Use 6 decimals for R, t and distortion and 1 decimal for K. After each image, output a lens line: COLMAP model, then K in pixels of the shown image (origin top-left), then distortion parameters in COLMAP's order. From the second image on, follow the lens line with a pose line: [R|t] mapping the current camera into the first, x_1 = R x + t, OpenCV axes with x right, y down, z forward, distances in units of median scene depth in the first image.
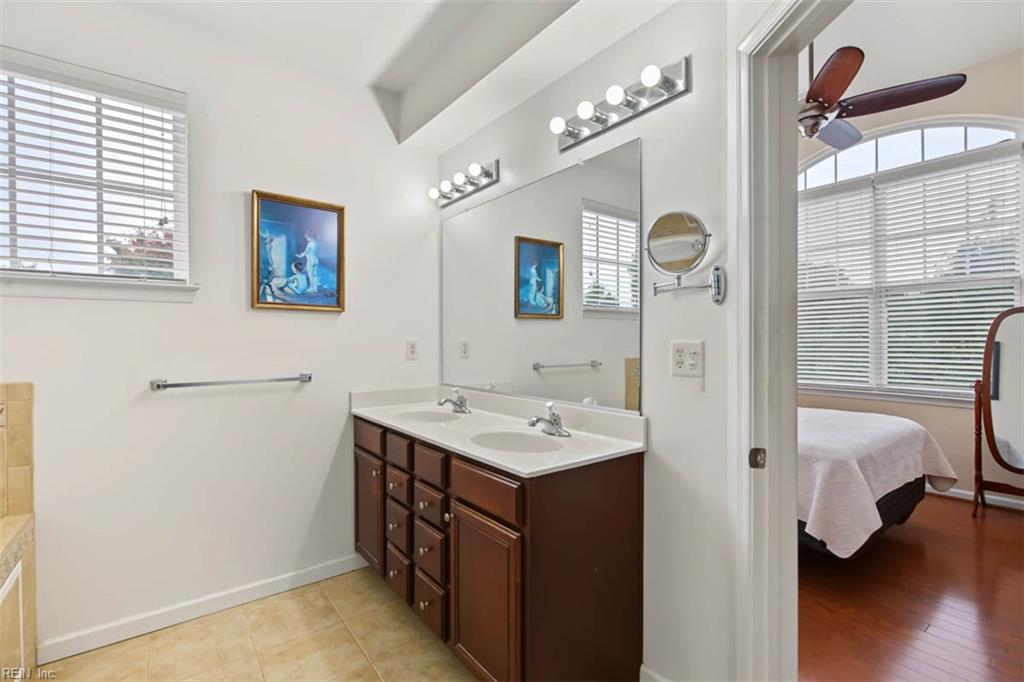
lens RADIAL K [[482.1, 0, 507.3], [0, 482.1, 336.3], [0, 0, 1]] dist [-0.002095, 0.000500]
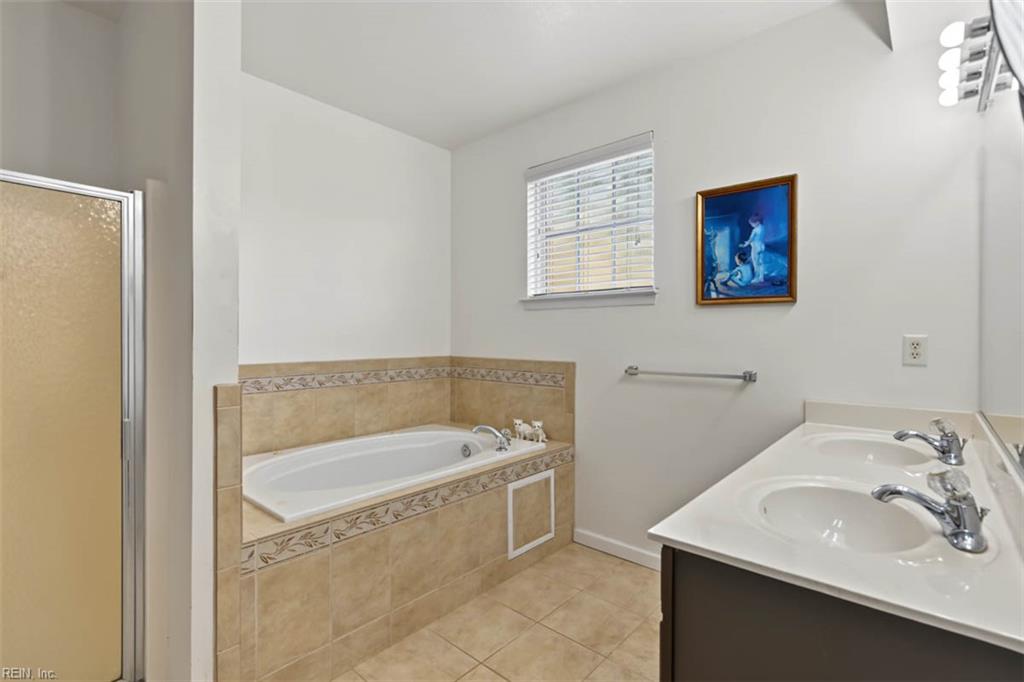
lens RADIAL K [[482.1, 0, 507.3], [0, 482.1, 336.3], [0, 0, 1]] dist [-0.002095, 0.000500]
pose [[0.174482, 0.003372, -0.984655, 0.413357], [0.005512, 0.999975, 0.004401, 0.002036], [0.984645, -0.006195, 0.174459, 0.393463]]
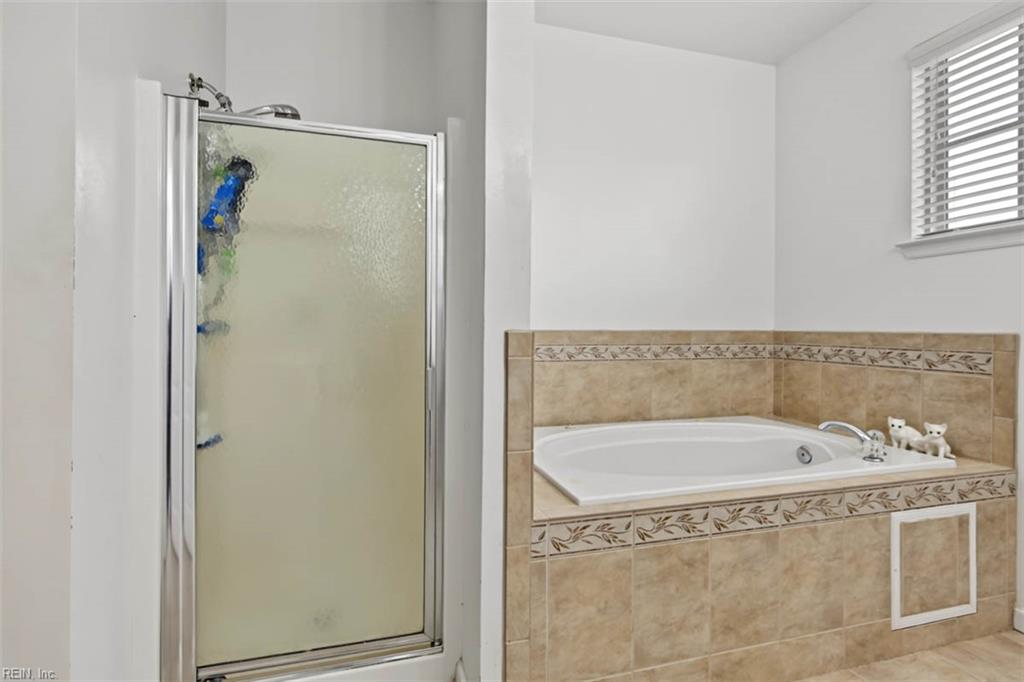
lens RADIAL K [[482.1, 0, 507.3], [0, 482.1, 336.3], [0, 0, 1]] dist [-0.002095, 0.000500]
pose [[-0.382619, 0.006155, -0.923886, 0.220125], [0.002452, 0.999981, 0.005646, 0.072756], [0.923903, -0.000105, -0.382627, 0.333446]]
